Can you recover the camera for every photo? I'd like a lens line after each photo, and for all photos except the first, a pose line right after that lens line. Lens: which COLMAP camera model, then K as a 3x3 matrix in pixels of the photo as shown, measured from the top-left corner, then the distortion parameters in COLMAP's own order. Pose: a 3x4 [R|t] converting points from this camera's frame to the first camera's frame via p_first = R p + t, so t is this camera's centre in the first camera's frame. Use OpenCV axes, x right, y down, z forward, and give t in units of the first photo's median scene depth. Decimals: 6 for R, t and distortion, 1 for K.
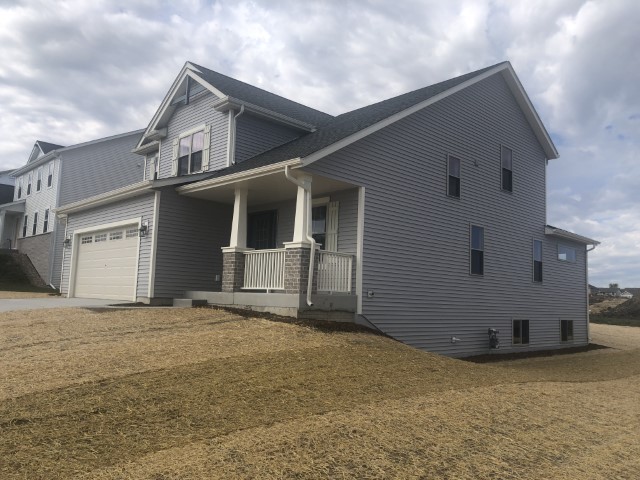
lens RADIAL K [[531.6, 0, 320.0], [0, 531.6, 240.0], [0, 0, 1]] dist [0.038217, -0.004854]
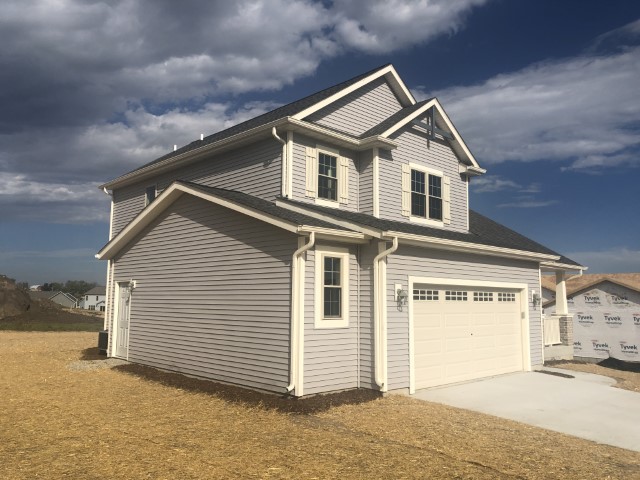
lens RADIAL K [[531.6, 0, 320.0], [0, 531.6, 240.0], [0, 0, 1]] dist [0.038217, -0.004854]
pose [[-0.010226, 0.075700, 0.997078, -1.401080], [-0.121623, 0.989633, -0.076382, -0.000792], [-0.992524, -0.122049, -0.000913, 1.473432]]
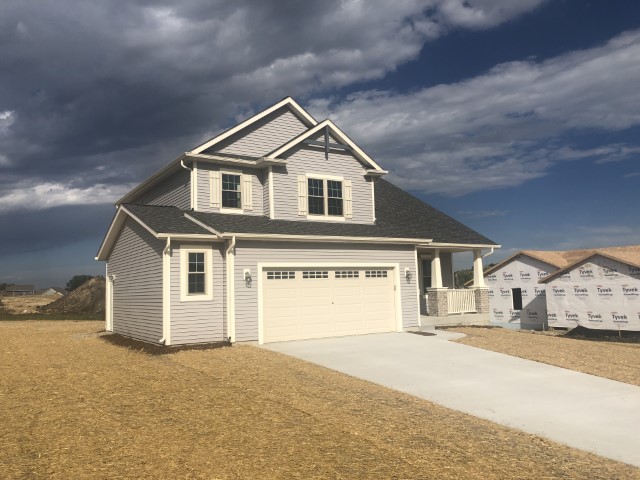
lens RADIAL K [[520.3, 0, 320.0], [0, 520.3, 240.0], [0, 0, 1]] dist [0.041246, -0.003852]
pose [[0.191627, 0.047876, 0.980300, -1.651945], [-0.074914, 0.996609, -0.034029, -0.043695], [-0.978605, -0.066917, 0.194563, 1.002620]]
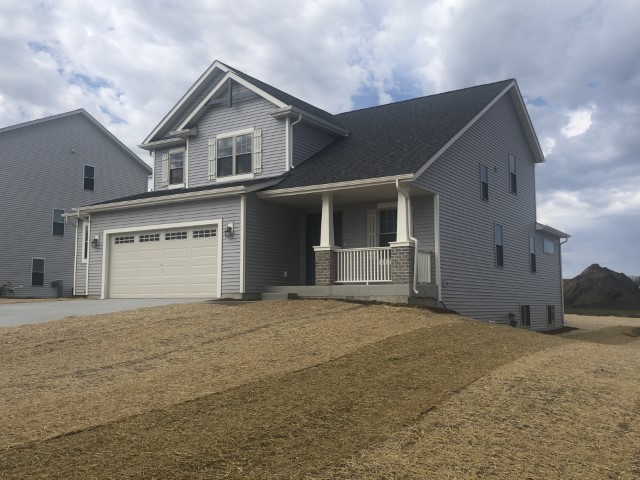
lens RADIAL K [[625.9, 0, 320.0], [0, 625.9, 240.0], [0, 0, 1]] dist [0.139430, -0.000983]
pose [[0.975052, -0.011889, 0.221656, -0.445784], [0.008536, 0.999834, 0.016079, -0.020349], [-0.221810, -0.013786, 0.974992, -0.289405]]
